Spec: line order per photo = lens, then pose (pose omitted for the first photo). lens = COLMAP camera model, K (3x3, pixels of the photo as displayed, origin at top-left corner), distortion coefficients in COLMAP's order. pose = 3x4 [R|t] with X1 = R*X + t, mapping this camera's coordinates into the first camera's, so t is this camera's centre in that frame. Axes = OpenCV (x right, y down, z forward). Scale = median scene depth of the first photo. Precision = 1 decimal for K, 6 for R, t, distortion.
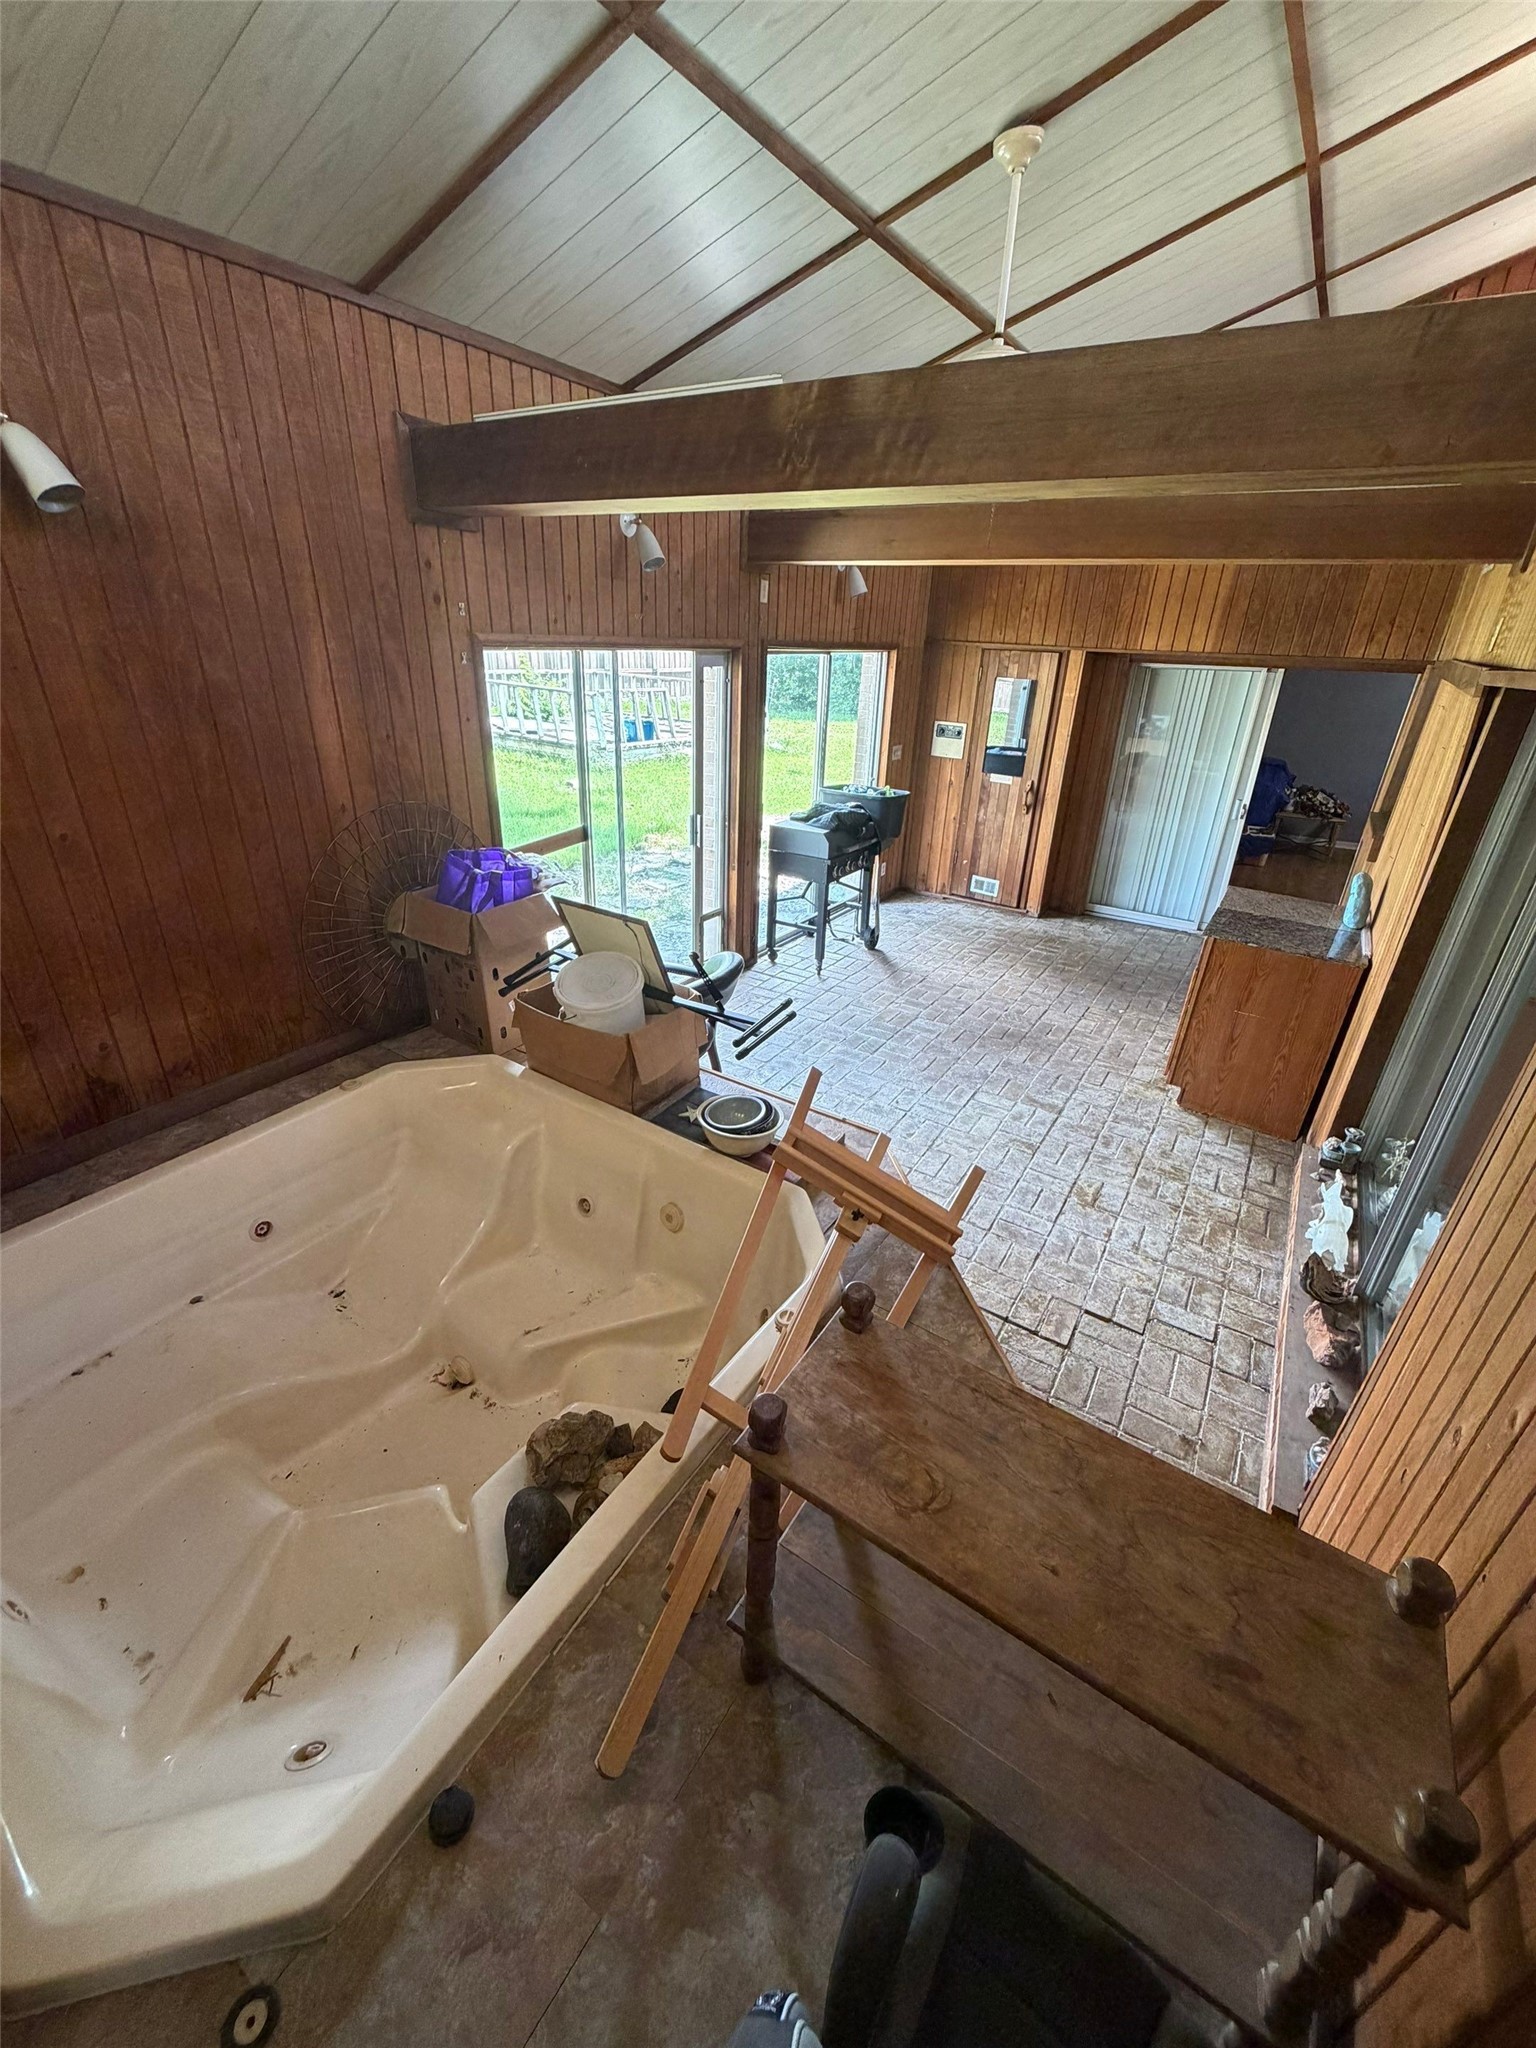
lens RADIAL K [[817.1, 0, 767.2], [0, 817.1, 1019.4], [0, 0, 1]] dist [0.000275, -0.000238]
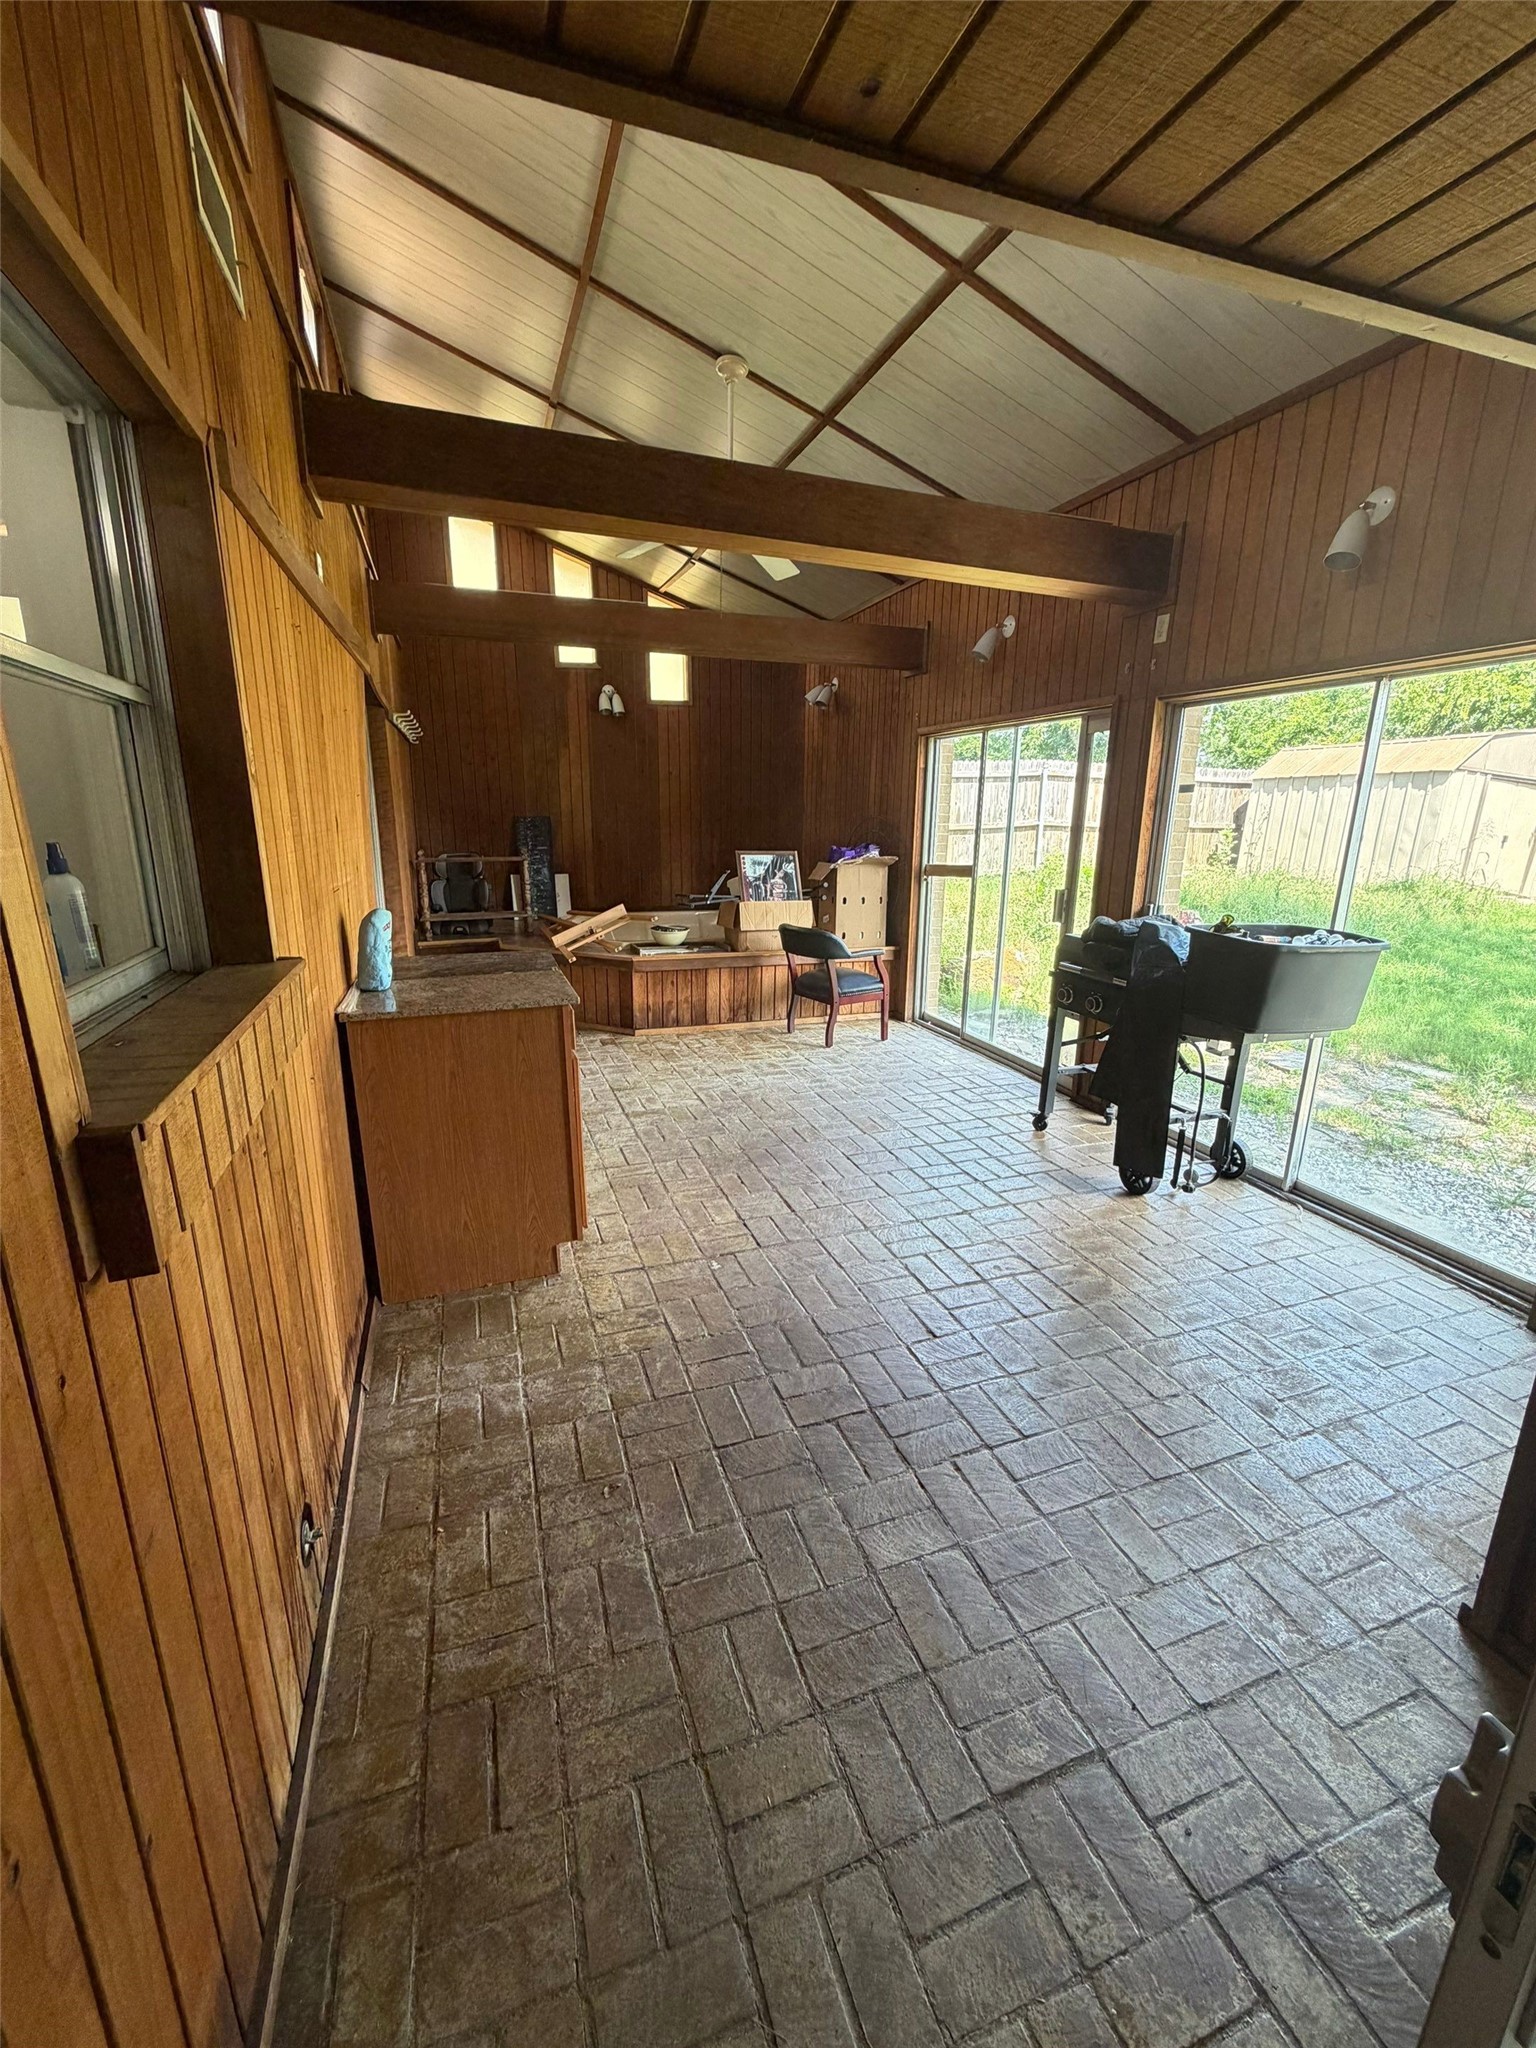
lens RADIAL K [[817.1, 0, 767.2], [0, 817.1, 1019.4], [0, 0, 1]] dist [0.000275, -0.000238]
pose [[-0.598188, 0.138264, -0.789337, 1.005635], [-0.388188, 0.811722, 0.436368, -0.471749], [0.701057, 0.567441, -0.431891, 1.456380]]
